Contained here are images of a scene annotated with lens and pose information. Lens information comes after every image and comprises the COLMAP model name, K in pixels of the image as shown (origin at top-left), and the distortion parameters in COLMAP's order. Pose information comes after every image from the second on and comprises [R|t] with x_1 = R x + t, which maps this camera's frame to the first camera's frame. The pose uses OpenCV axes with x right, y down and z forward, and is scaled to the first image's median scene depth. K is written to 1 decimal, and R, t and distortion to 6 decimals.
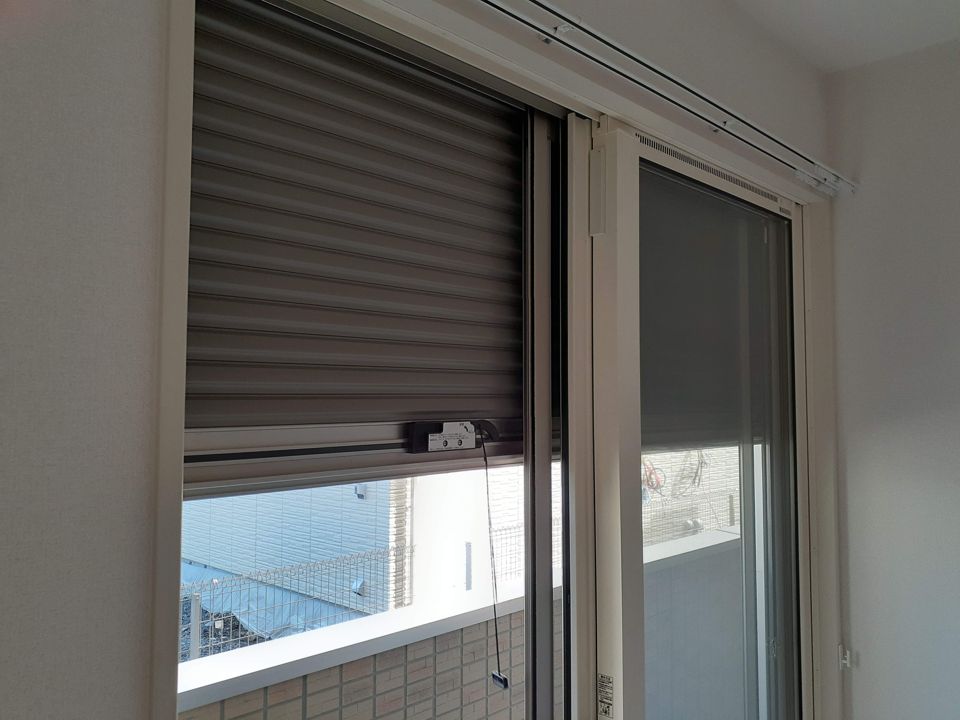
lens RADIAL K [[776.6, 0, 484.7], [0, 776.6, 363.9], [0, 0, 1]] dist [0.016230, -0.000105]
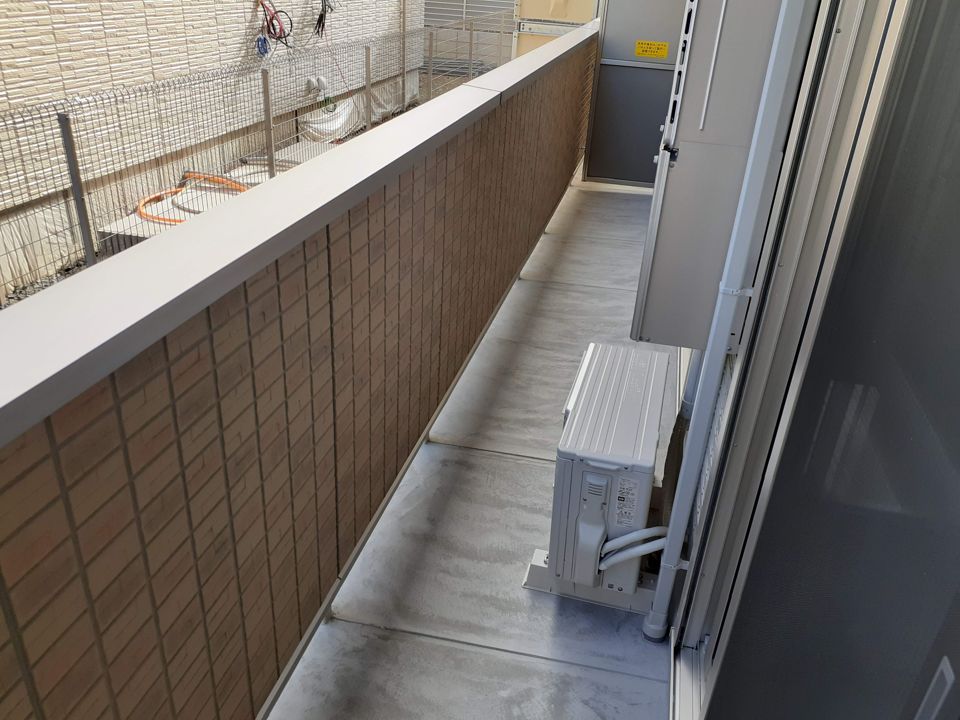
lens RADIAL K [[776.6, 0, 484.7], [0, 776.6, 363.9], [0, 0, 1]] dist [0.016230, -0.000105]
pose [[0.870815, -0.176723, 0.458749, -0.143060], [-0.088228, 0.861823, 0.499477, 0.107872], [-0.483630, -0.475426, 0.734896, 0.497745]]
